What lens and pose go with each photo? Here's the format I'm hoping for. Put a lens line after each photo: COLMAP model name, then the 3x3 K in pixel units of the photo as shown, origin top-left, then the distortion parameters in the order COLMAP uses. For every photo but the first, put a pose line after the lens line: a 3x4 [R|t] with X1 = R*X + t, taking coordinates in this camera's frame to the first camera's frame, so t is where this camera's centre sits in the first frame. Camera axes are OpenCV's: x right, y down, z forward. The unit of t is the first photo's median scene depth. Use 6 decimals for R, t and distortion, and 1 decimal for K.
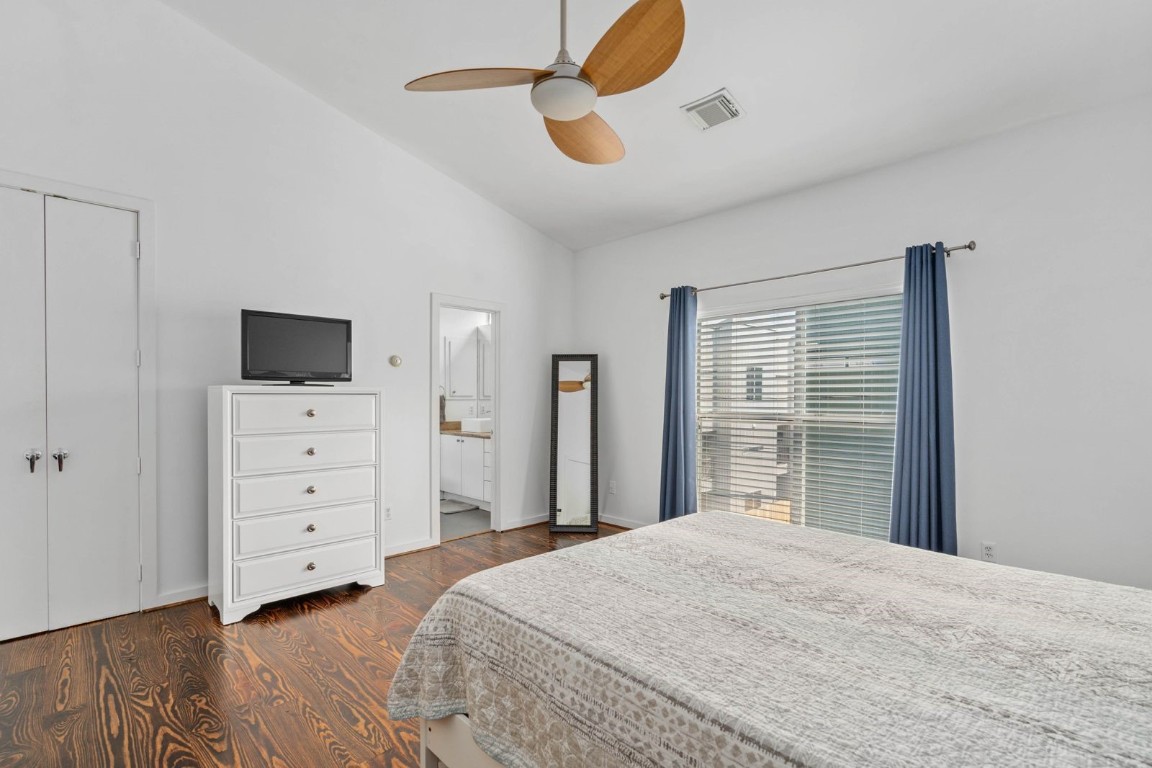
lens RADIAL K [[536.3, 0, 579.1], [0, 536.3, 390.7], [0, 0, 1]] dist [-0.001915, -0.000119]
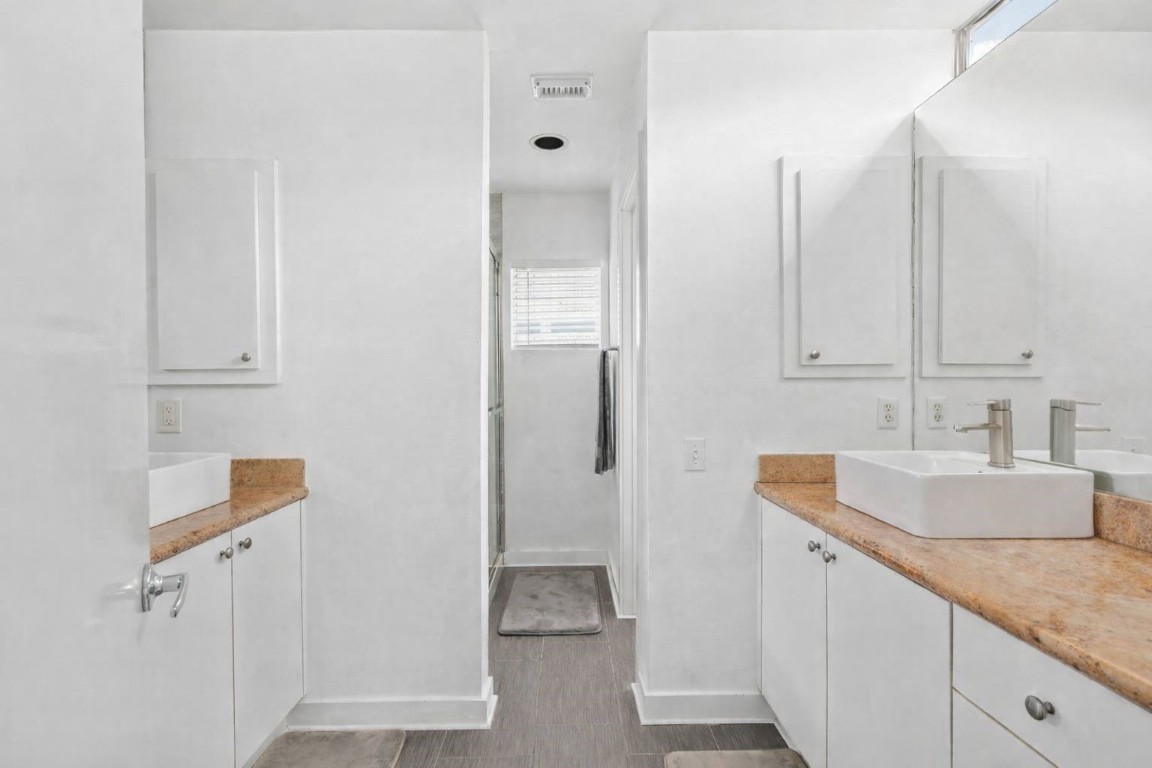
lens RADIAL K [[536.3, 0, 576.0], [0, 536.3, 383.5], [0, 0, 1]] dist [-0.001915, -0.000119]
pose [[0.730126, 0.003637, -0.683303, -0.128137], [0.004307, 0.999941, 0.009925, 0.017511], [0.683299, -0.010190, 0.730068, 0.682765]]
